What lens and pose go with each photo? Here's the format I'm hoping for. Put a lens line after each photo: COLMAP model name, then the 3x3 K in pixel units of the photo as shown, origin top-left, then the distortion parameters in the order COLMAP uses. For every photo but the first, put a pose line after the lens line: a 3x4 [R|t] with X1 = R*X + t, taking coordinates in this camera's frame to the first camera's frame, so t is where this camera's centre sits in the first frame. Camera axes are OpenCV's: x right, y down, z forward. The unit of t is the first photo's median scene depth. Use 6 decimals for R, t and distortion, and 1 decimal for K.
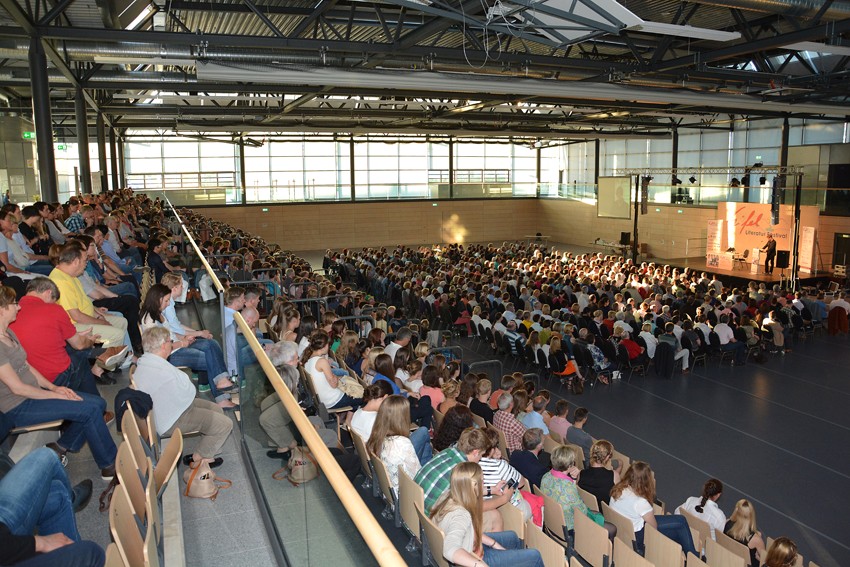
lens RADIAL K [[648.7, 0, 425.0], [0, 648.7, 283.5], [0, 0, 1]] dist [-0.111544, 0.000103]
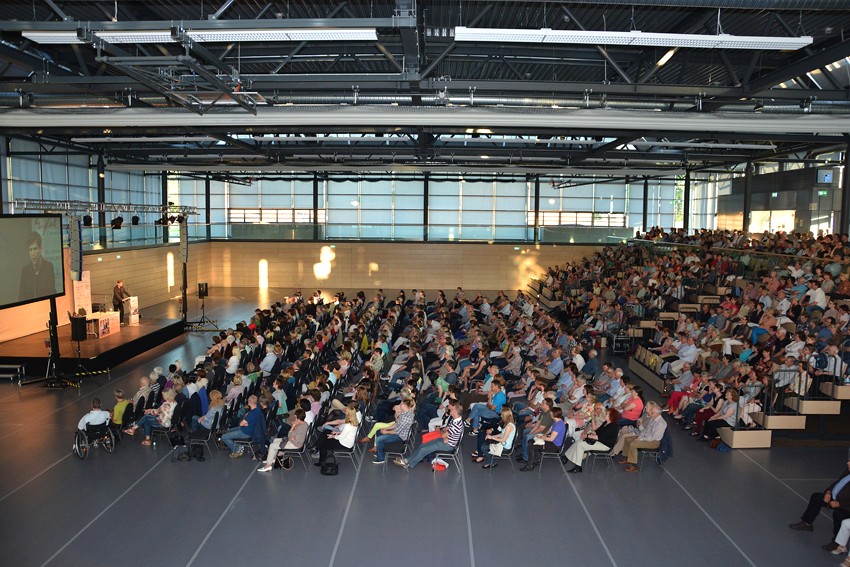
lens RADIAL K [[648.7, 0, 425.0], [0, 648.7, 283.5], [0, 0, 1]] dist [-0.111544, 0.000103]
pose [[0.920060, 0.059195, -0.387280, 0.285229], [-0.083369, 0.995461, -0.045907, -0.020213], [0.382804, 0.074524, 0.920819, 0.110455]]
